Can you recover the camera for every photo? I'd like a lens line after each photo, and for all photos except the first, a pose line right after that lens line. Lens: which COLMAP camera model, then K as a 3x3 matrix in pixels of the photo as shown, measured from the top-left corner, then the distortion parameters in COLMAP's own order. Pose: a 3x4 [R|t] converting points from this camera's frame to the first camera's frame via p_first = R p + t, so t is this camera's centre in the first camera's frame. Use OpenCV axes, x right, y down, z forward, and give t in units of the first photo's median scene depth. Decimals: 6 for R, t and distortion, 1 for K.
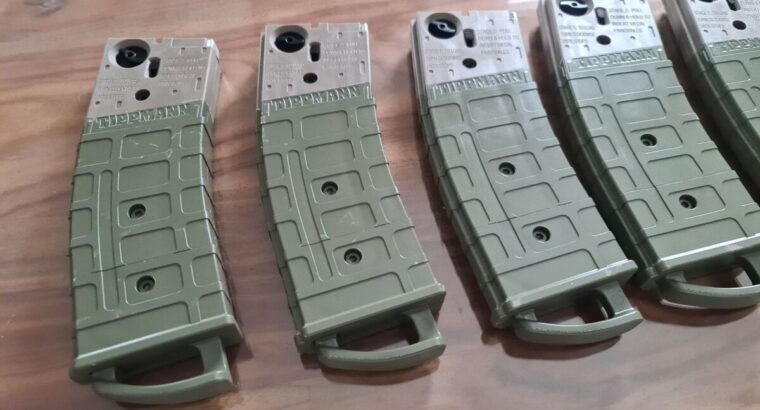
lens RADIAL K [[560.4, 0, 380.0], [0, 560.4, 205.0], [0, 0, 1]] dist [-0.003458, 0.000227]
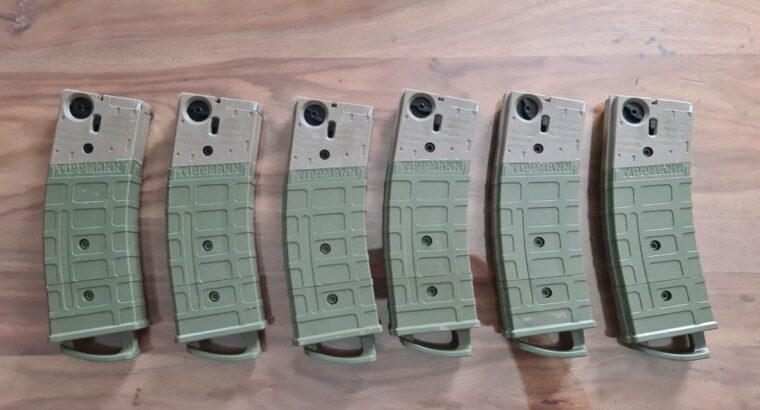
lens RADIAL K [[533.9, 0, 380.0], [0, 533.9, 205.0], [0, 0, 1]] dist [-0.002831, -0.002245]
pose [[0.986621, 0.162866, 0.007344, 0.327215], [-0.151637, 0.900188, 0.408249, -0.749767], [0.059879, -0.403900, 0.912841, -0.256356]]
